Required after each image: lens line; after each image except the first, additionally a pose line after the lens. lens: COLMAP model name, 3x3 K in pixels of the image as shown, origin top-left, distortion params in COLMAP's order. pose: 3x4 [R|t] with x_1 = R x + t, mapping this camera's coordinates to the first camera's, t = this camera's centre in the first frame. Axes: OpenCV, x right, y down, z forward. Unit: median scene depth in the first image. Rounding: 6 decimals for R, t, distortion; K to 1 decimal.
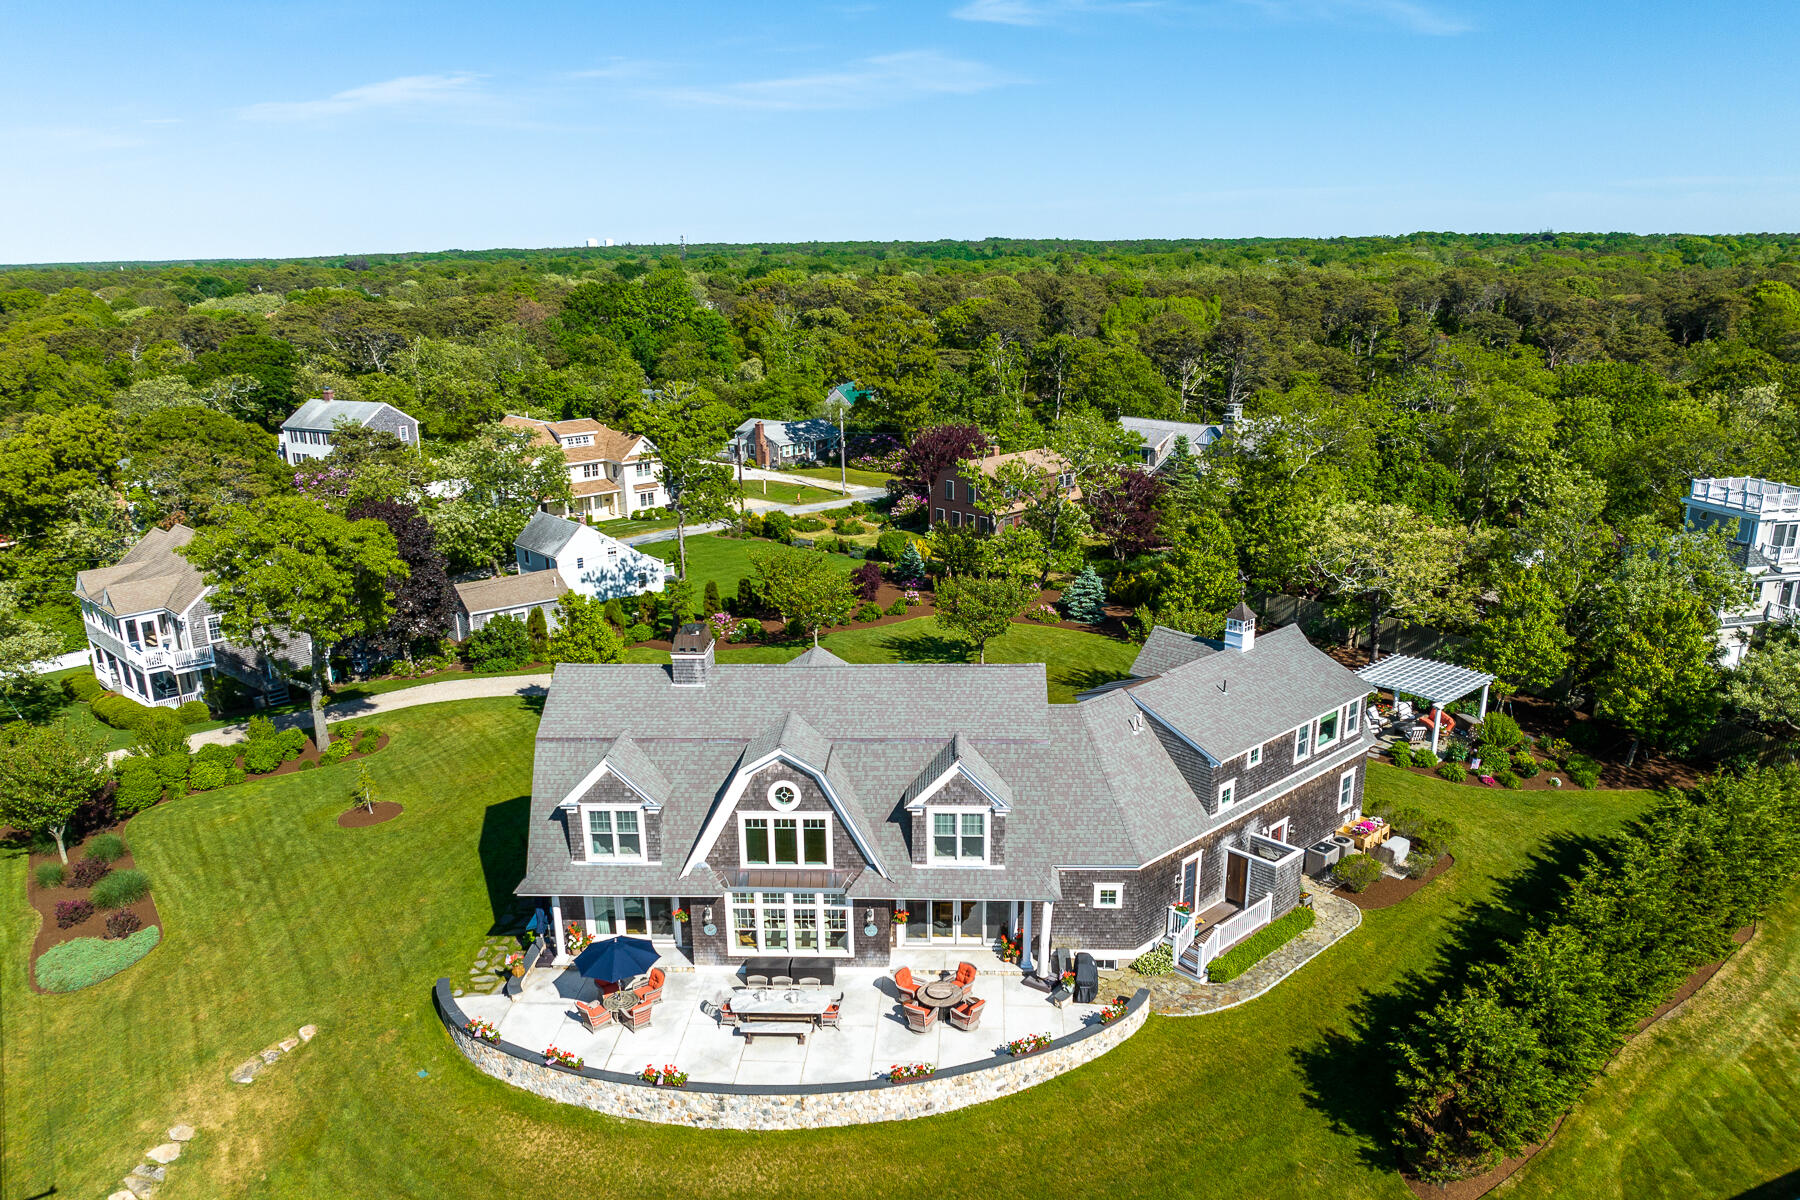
lens RADIAL K [[1156.3, 0, 900.0], [0, 1156.3, 600.0], [0, 0, 1]] dist [-0.039222, -0.029993]
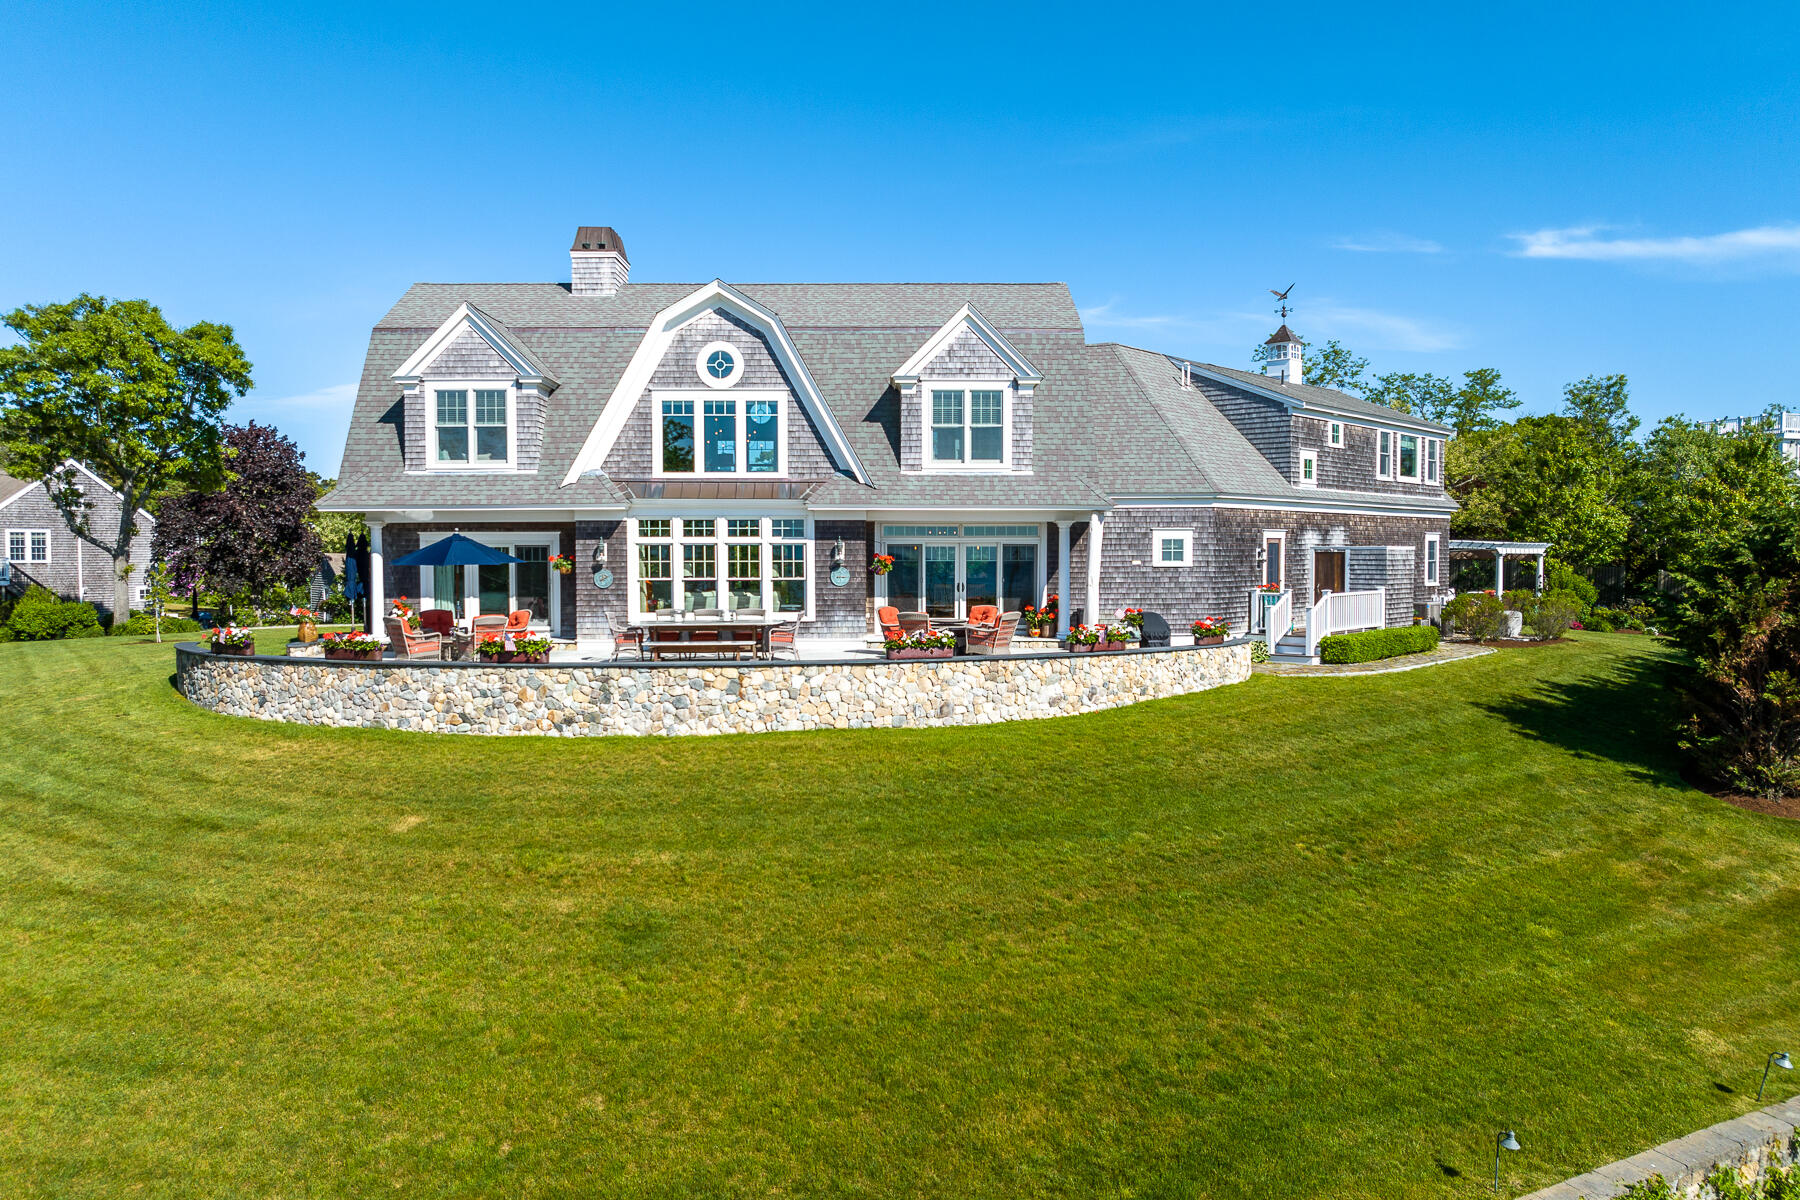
lens RADIAL K [[1156.3, 0, 900.0], [0, 1156.3, 600.0], [0, 0, 1]] dist [-0.039222, -0.029993]
pose [[0.997653, 0.007150, 0.068099, -0.037197], [0.008207, 0.974880, -0.222580, 0.462345], [-0.067980, 0.222617, 0.972533, 0.336725]]
